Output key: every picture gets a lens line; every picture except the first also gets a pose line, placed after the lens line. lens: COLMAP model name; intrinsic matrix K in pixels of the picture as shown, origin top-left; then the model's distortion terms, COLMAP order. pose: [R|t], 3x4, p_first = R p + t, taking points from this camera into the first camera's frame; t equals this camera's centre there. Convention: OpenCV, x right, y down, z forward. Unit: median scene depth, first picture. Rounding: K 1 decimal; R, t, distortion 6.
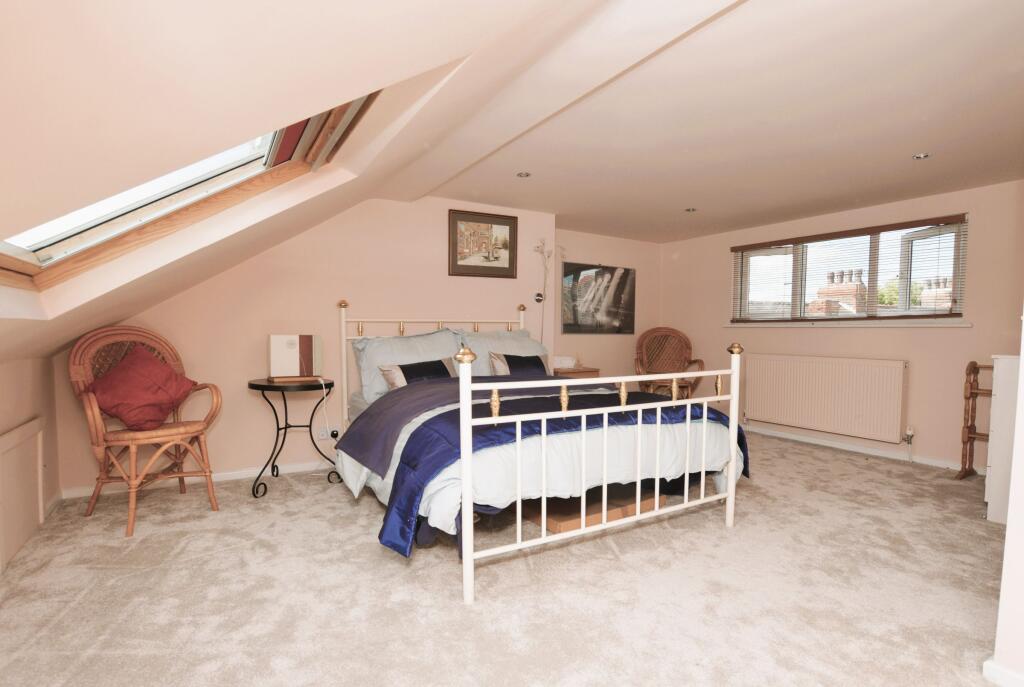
lens RADIAL K [[496.2, 0, 508.1], [0, 496.2, 358.5], [0, 0, 1]] dist [-0.023212, -0.000063]
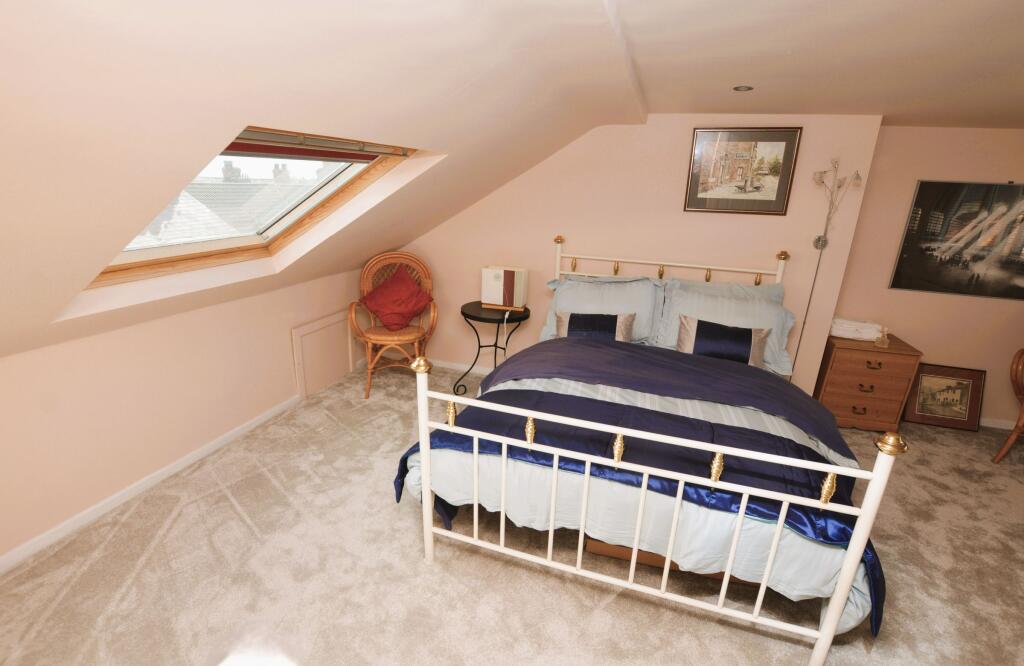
lens RADIAL K [[484.8, 0, 514.1], [0, 484.8, 346.5], [0, 0, 1]] dist [0.000457, 0.000338]
pose [[0.668565, 0.261338, -0.696220, 0.409095], [-0.084190, 0.956796, 0.278304, -0.189298], [0.738872, -0.127450, 0.661683, 0.251627]]
